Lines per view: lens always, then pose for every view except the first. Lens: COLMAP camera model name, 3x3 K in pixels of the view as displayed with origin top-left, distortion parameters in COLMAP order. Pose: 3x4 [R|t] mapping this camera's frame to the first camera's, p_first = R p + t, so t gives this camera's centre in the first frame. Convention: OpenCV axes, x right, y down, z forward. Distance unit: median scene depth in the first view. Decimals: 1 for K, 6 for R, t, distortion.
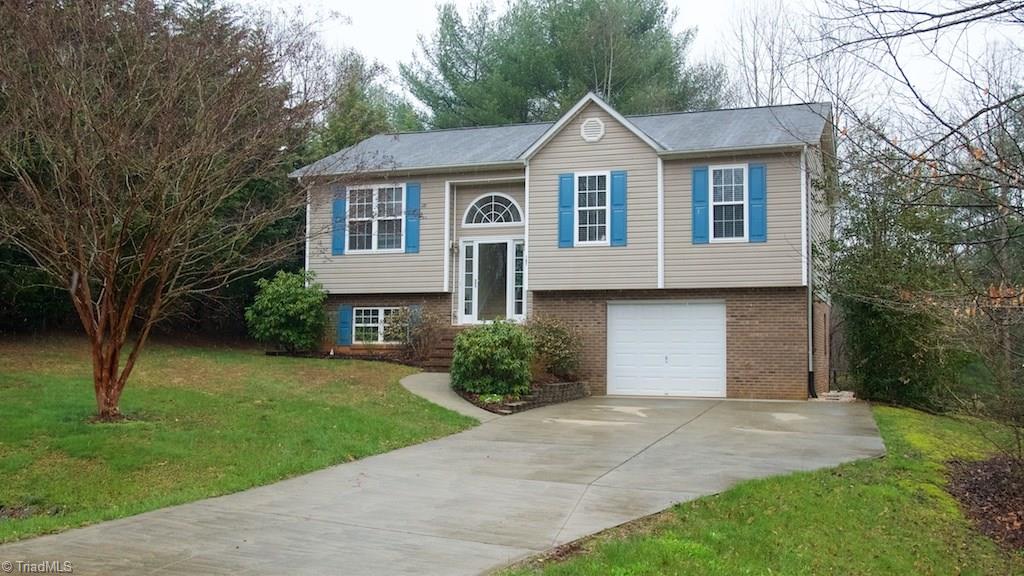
lens RADIAL K [[1120.8, 0, 511.2], [0, 1120.8, 285.2], [0, 0, 1]] dist [-0.014957, 0.000000]
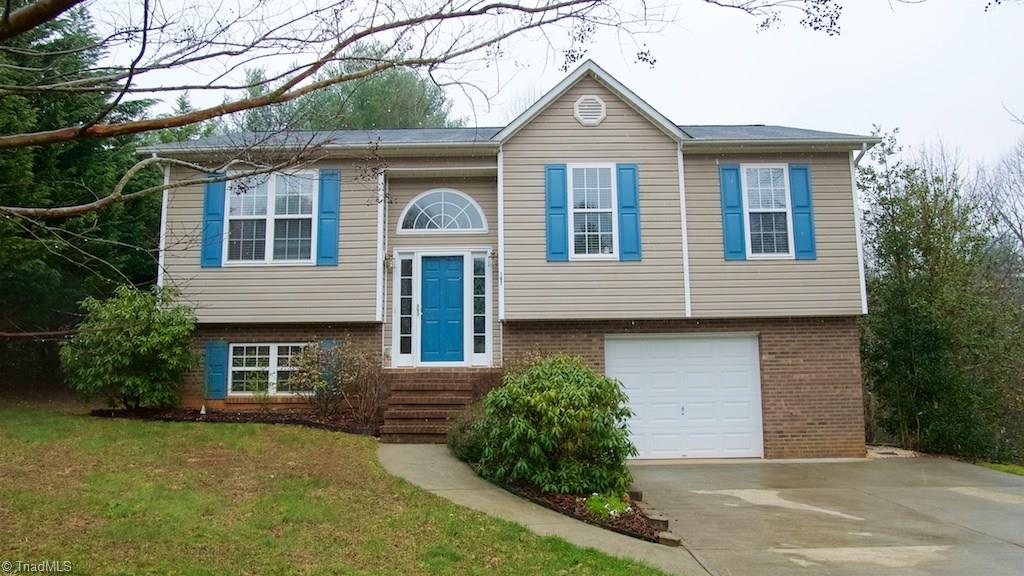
lens RADIAL K [[753.1, 0, 513.0], [0, 753.1, 284.1], [0, 0, 1]] dist [-0.068084, 0.010850]
pose [[0.935199, 0.030727, 0.352788, -0.148381], [-0.004468, 0.997173, -0.075009, 0.017853], [-0.354095, 0.068572, 0.932692, 0.528631]]
